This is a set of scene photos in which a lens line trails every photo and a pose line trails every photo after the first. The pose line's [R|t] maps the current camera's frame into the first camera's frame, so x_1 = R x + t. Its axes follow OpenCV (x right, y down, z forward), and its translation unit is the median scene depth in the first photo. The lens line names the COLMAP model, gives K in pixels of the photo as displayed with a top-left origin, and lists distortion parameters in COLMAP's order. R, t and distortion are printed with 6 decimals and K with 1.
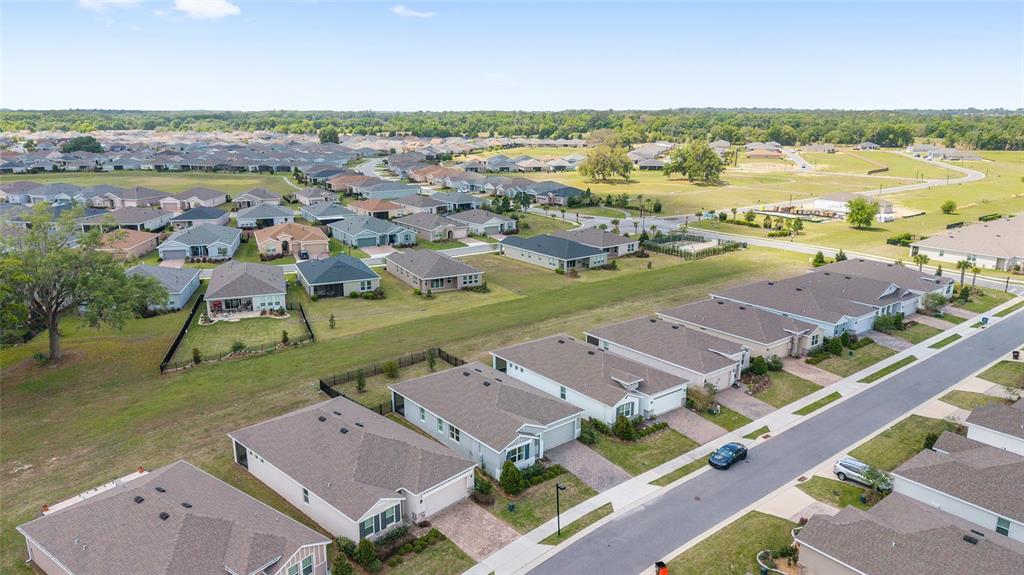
lens RADIAL K [[694.9, 0, 512.0], [0, 694.9, 287.5], [0, 0, 1]] dist [0.042858, -0.060563]
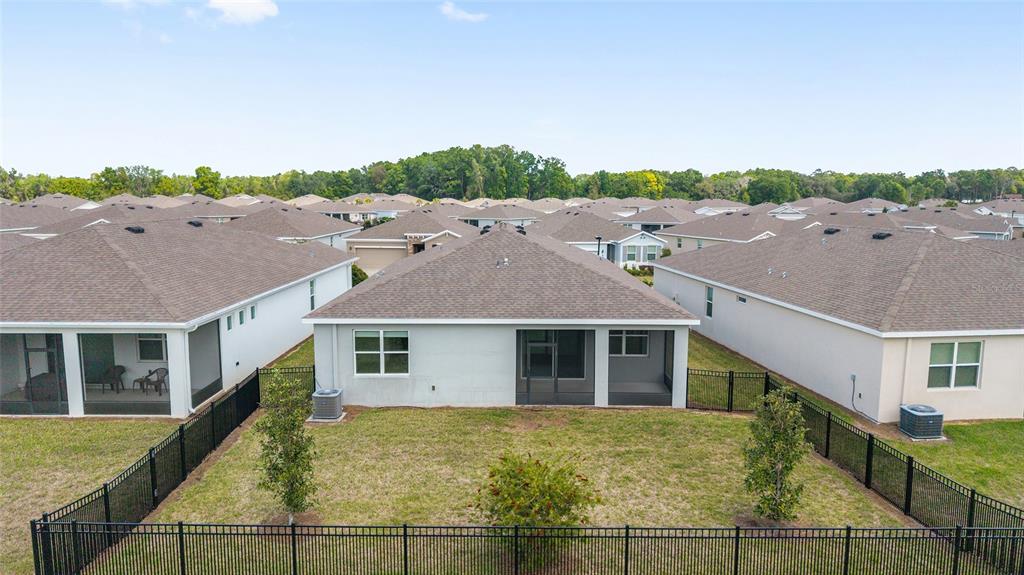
lens RADIAL K [[694.9, 0, 512.0], [0, 694.9, 287.5], [0, 0, 1]] dist [0.042858, -0.060563]
pose [[-0.795833, -0.078526, 0.600402, -0.246866], [0.143258, 0.938987, 0.312698, 0.025078], [-0.588325, 0.334868, -0.736028, 1.075114]]
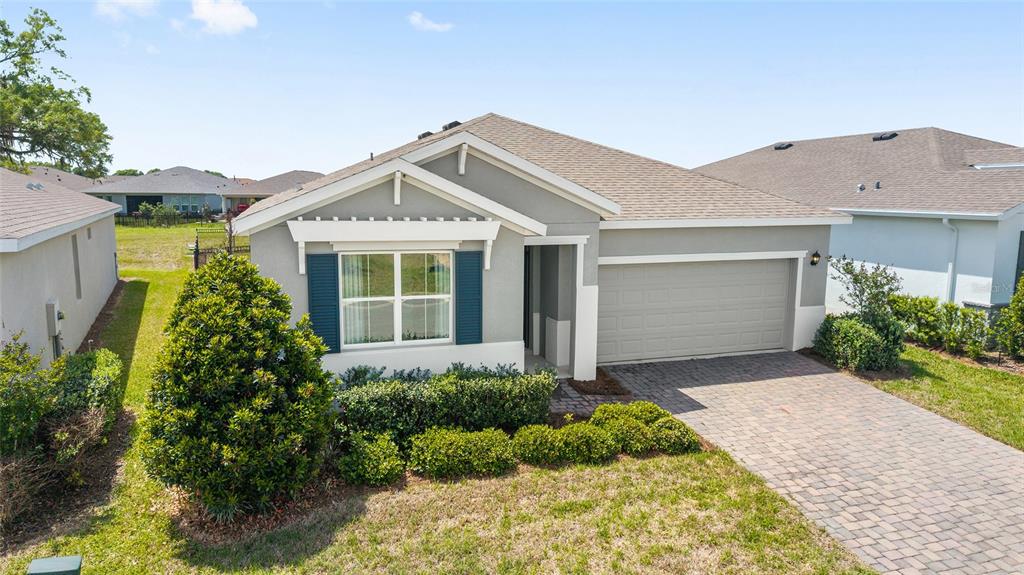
lens RADIAL K [[698.8, 0, 512.0], [0, 698.8, 287.5], [0, 0, 1]] dist [0.012536, -0.003233]
pose [[0.934602, 0.047961, -0.352447, 0.067392], [-0.089270, 0.990782, -0.101895, 0.180356], [0.344311, 0.126694, 0.930268, 0.608252]]
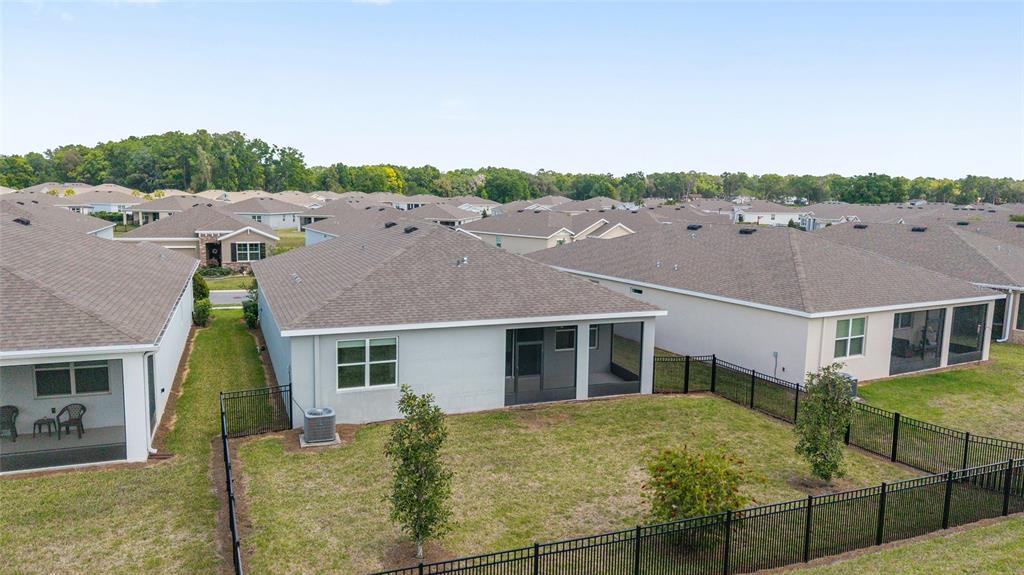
lens RADIAL K [[708.0, 0, 513.6], [0, 708.0, 301.6], [0, 0, 1]] dist [0.068974, -0.117368]
pose [[-0.963966, -0.053536, 0.260581, -0.168379], [0.049043, 0.926987, 0.371873, 0.016030], [-0.261464, 0.371253, -0.890959, 1.112535]]
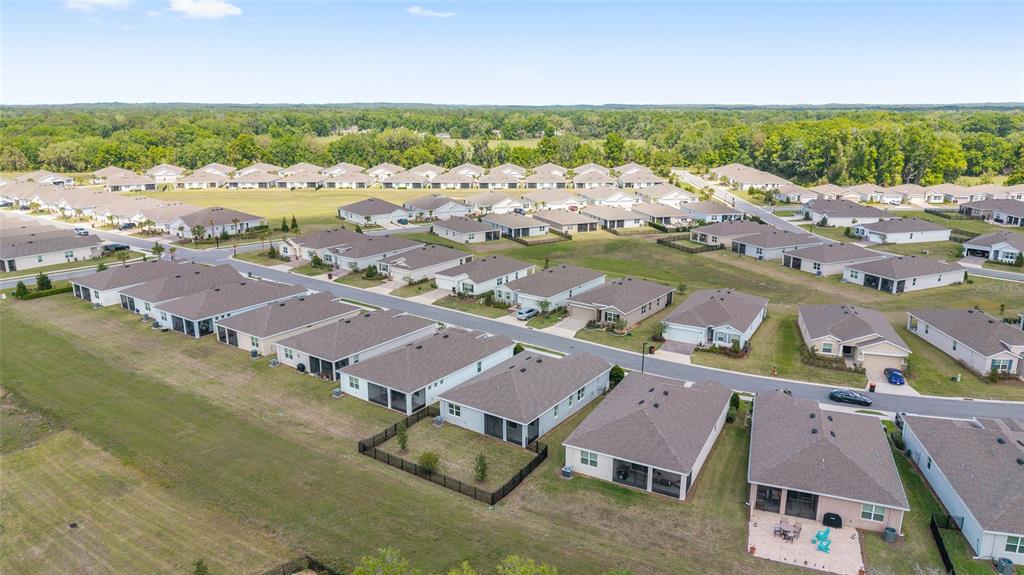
lens RADIAL K [[694.9, 0, 512.0], [0, 694.9, 287.5], [0, 0, 1]] dist [0.042858, -0.060563]
pose [[-0.303529, -0.236953, 0.922889, -0.850305], [0.227352, 0.922597, 0.311652, -0.277332], [-0.925300, 0.304416, -0.226163, 1.012364]]
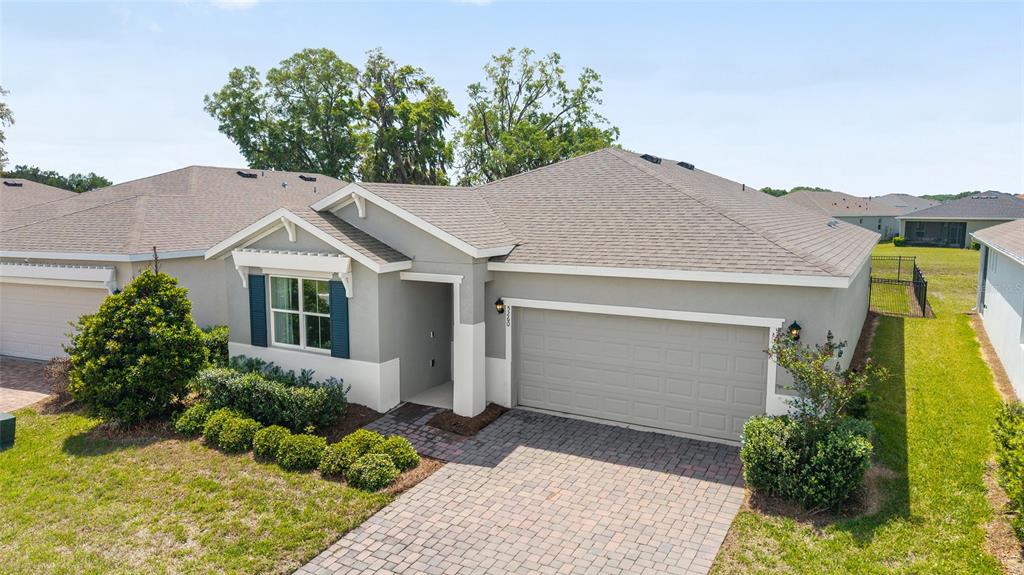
lens RADIAL K [[690.4, 0, 511.6], [0, 690.4, 309.6], [0, 0, 1]] dist [0.008466, 0.000892]
pose [[0.362539, 0.134722, -0.922180, 0.167361], [-0.235035, 0.970730, 0.049415, 0.151911], [0.901845, 0.198829, 0.383592, 0.697693]]
